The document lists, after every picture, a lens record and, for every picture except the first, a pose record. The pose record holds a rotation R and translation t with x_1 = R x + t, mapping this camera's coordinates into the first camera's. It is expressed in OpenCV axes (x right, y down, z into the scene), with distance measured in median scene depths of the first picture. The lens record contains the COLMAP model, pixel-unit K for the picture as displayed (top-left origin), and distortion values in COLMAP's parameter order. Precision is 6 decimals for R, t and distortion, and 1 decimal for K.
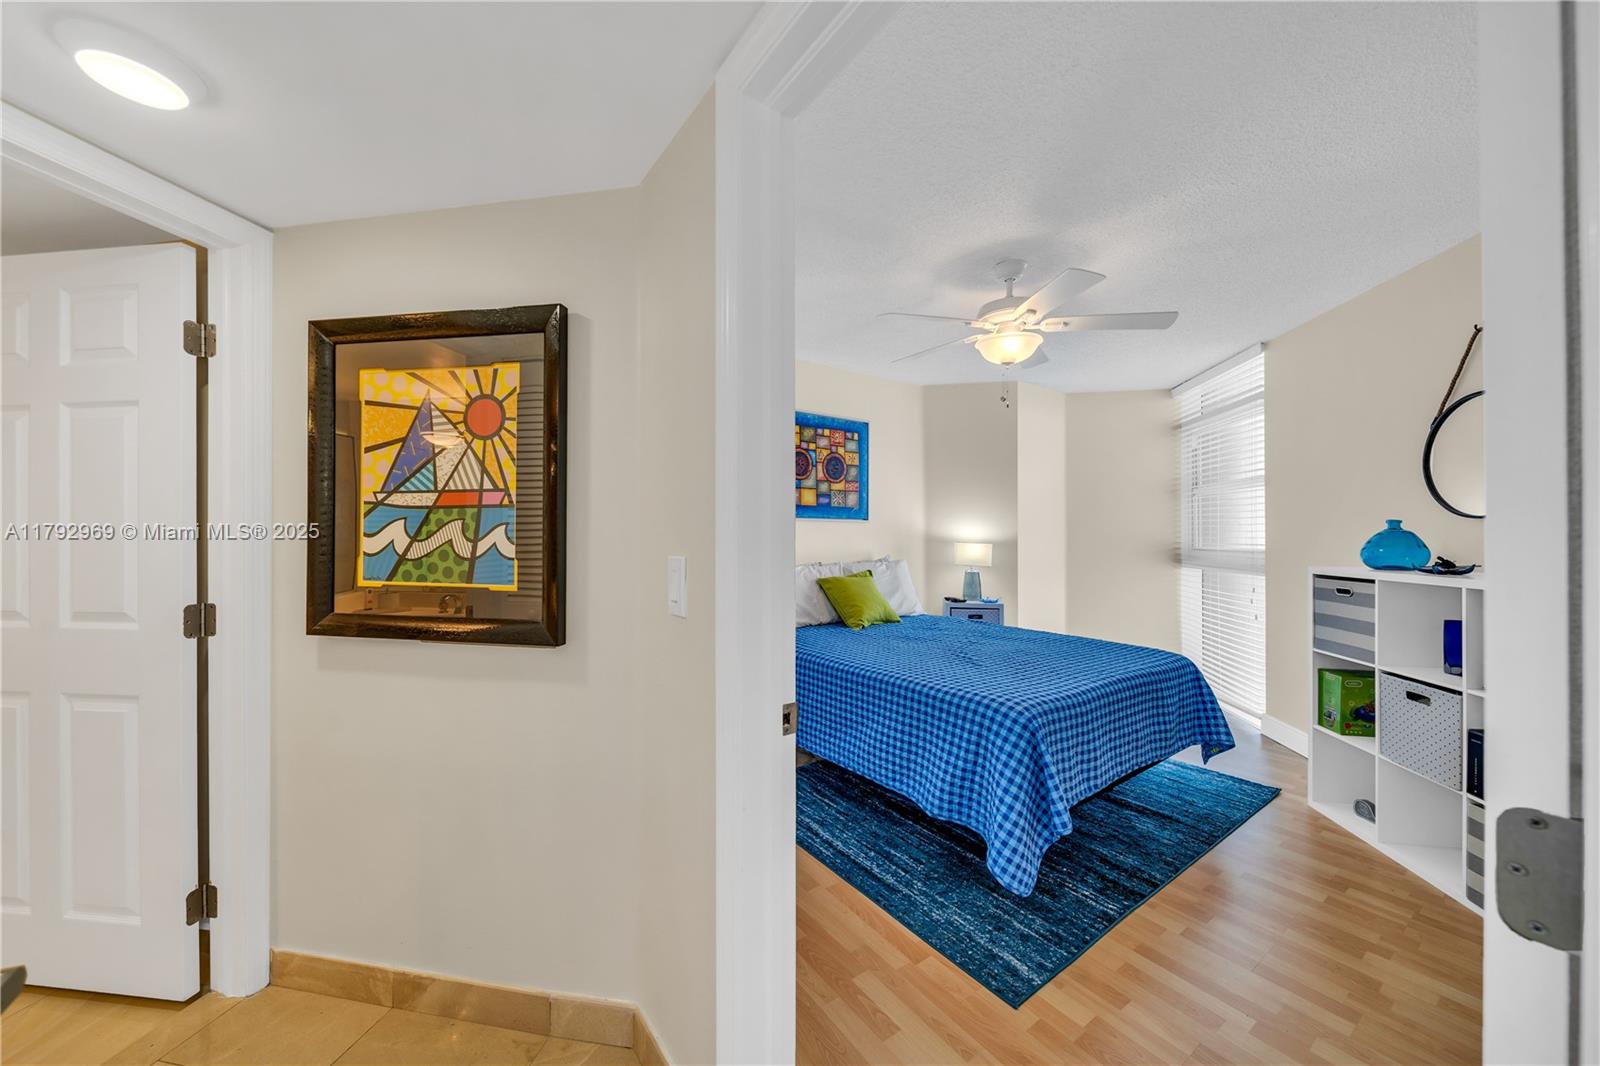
lens RADIAL K [[567.0, 0, 800.0], [0, 567.0, 533.0], [0, 0, 1]] dist [-0.002397, -0.000345]
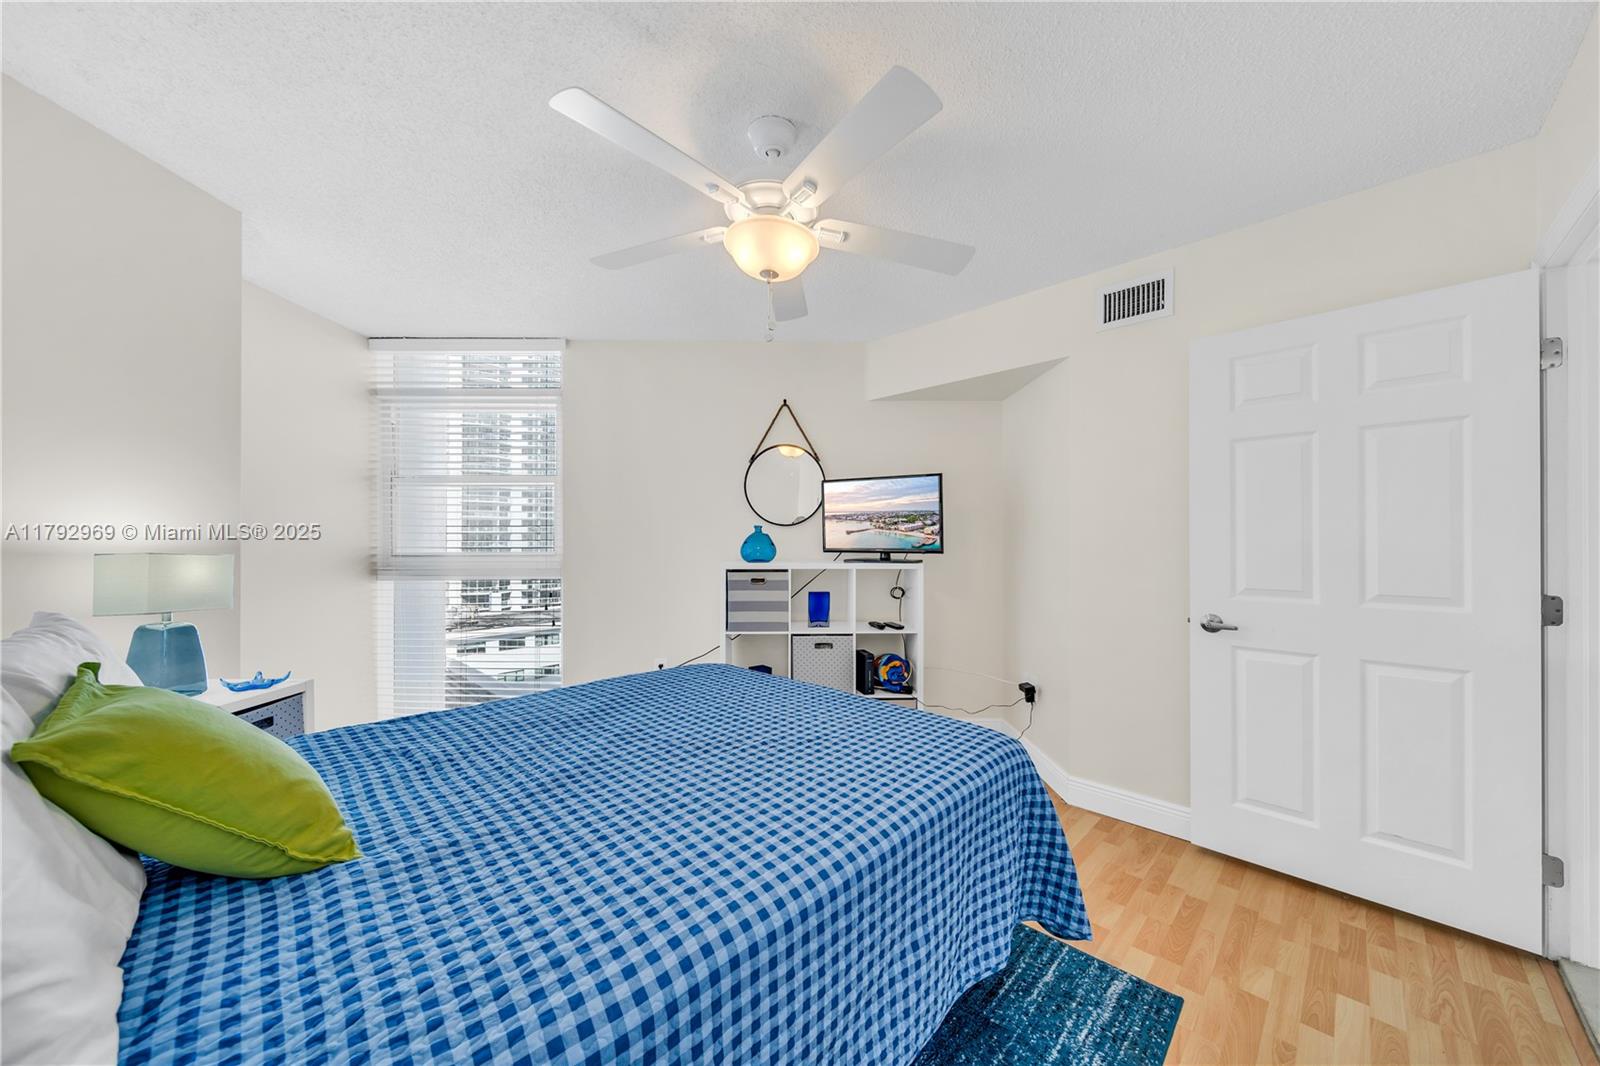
lens RADIAL K [[567.0, 0, 800.0], [0, 567.0, 533.0], [0, 0, 1]] dist [-0.002397, -0.000345]
pose [[-0.154486, 0.005949, 0.987977, -0.287228], [-0.000541, 0.999981, -0.006105, 0.004066], [-0.987995, -0.001478, -0.154479, 1.039865]]
